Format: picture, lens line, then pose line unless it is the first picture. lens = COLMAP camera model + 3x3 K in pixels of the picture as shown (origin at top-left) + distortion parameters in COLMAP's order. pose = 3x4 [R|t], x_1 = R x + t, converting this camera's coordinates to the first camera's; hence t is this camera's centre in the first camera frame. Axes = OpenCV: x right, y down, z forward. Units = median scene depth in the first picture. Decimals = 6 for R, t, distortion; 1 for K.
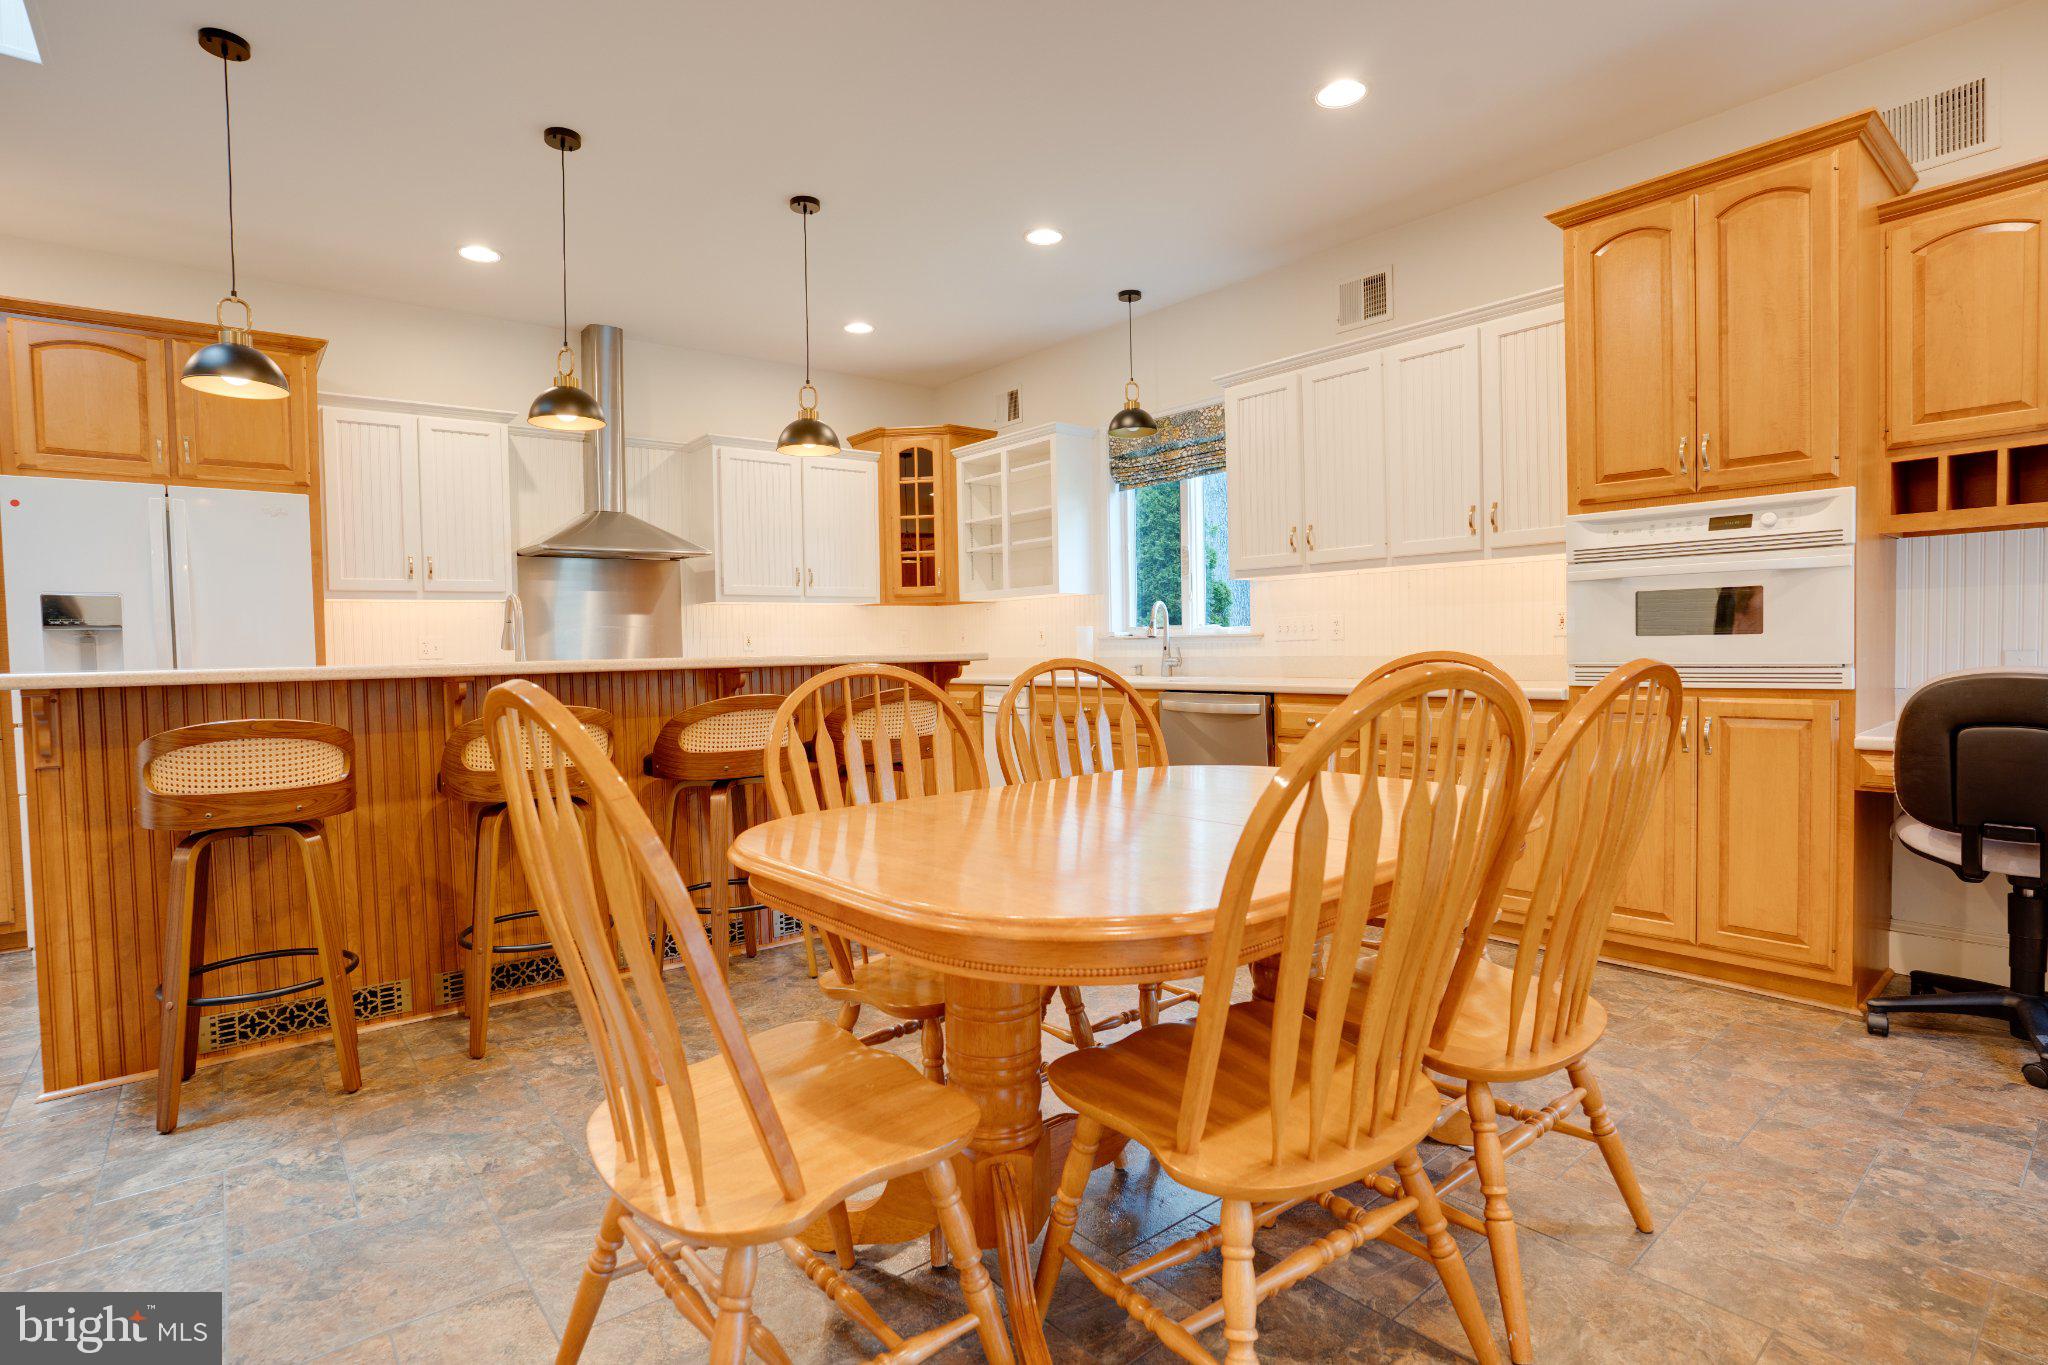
lens RADIAL K [[1010.1, 0, 1020.9], [0, 1010.1, 681.0], [0, 0, 1]] dist [-0.078139, 0.037263]
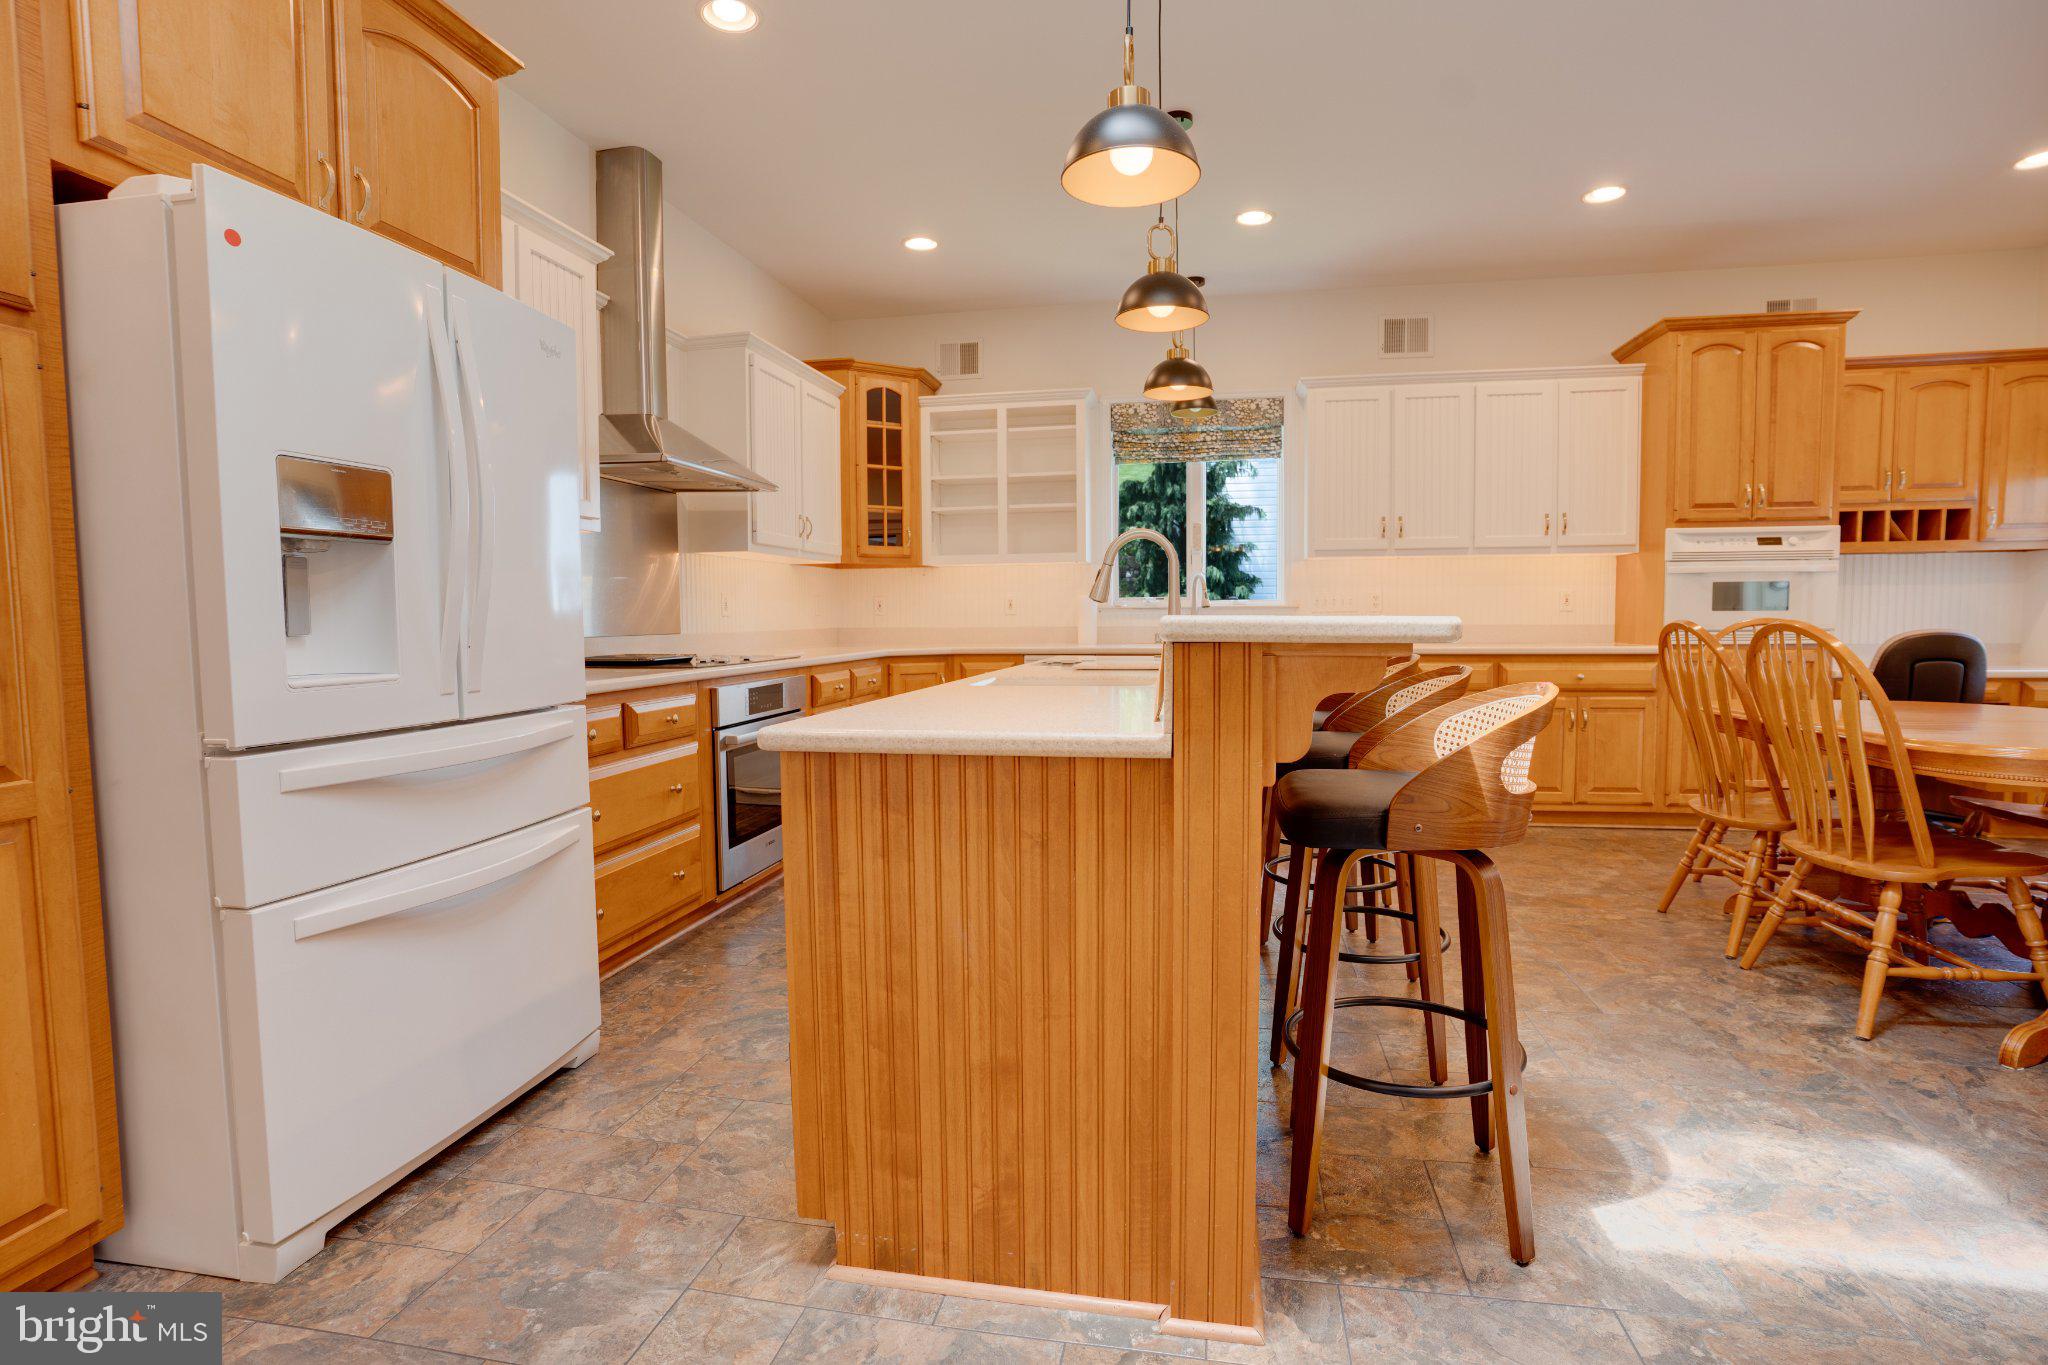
lens RADIAL K [[1010.1, 0, 1020.9], [0, 1010.1, 681.0], [0, 0, 1]] dist [-0.078139, 0.037263]
pose [[0.776738, -0.026404, 0.629270, -0.696933], [0.015044, 0.999614, 0.023373, 0.006692], [-0.629644, -0.008688, 0.776835, 0.292959]]
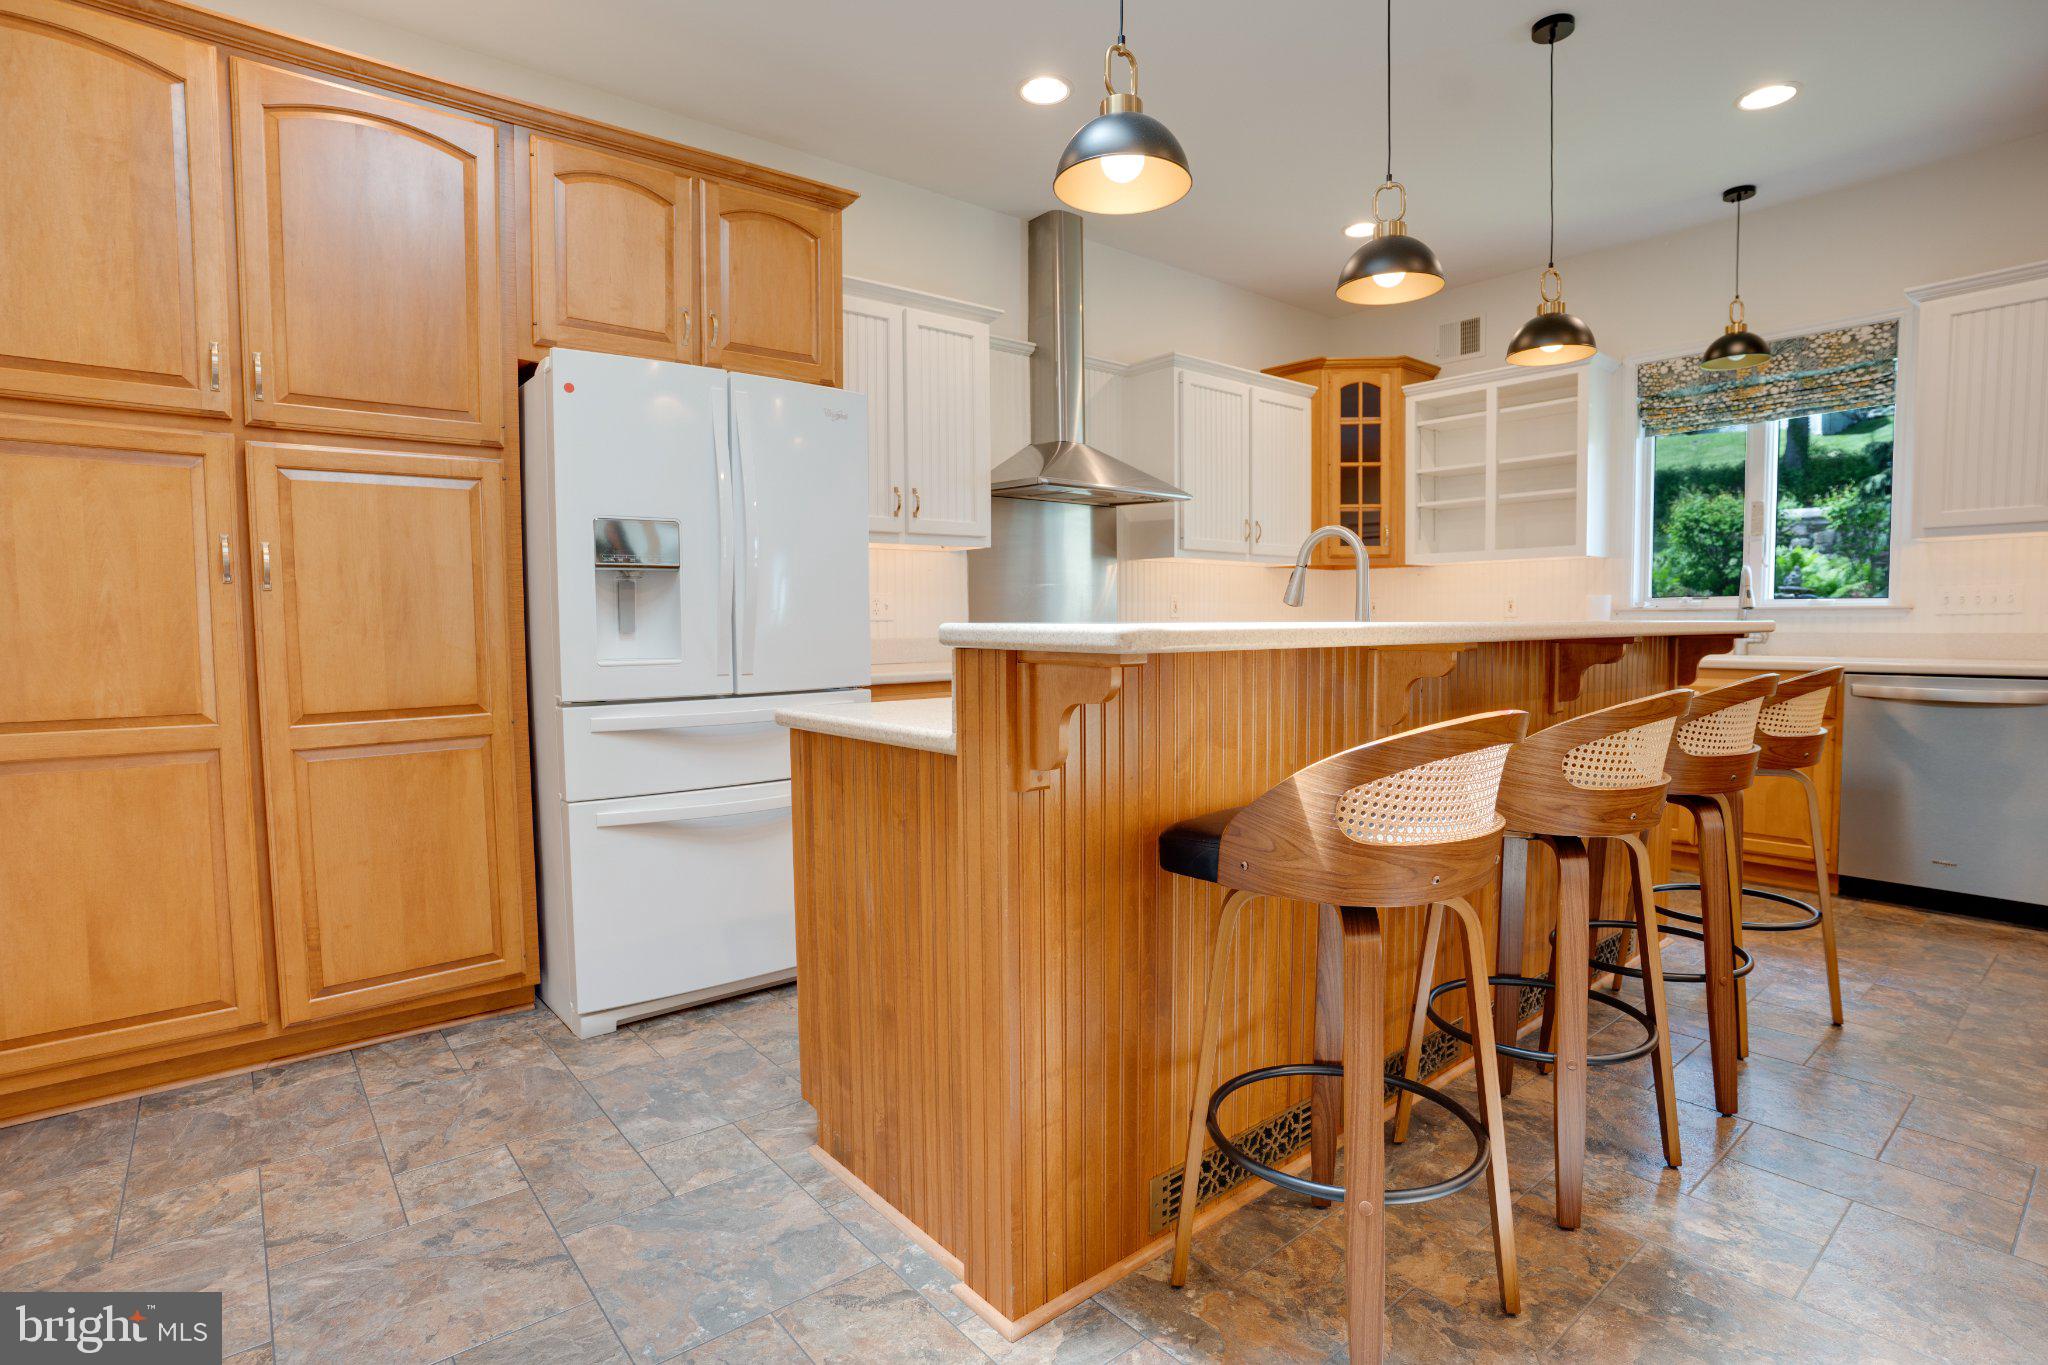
lens RADIAL K [[1010.1, 0, 1020.9], [0, 1010.1, 681.0], [0, 0, 1]] dist [-0.078139, 0.037263]
pose [[0.999901, 0.013722, -0.003150, -0.471068], [-0.013646, 0.999642, 0.023035, 0.005785], [0.003464, -0.022990, 0.999730, 0.184850]]
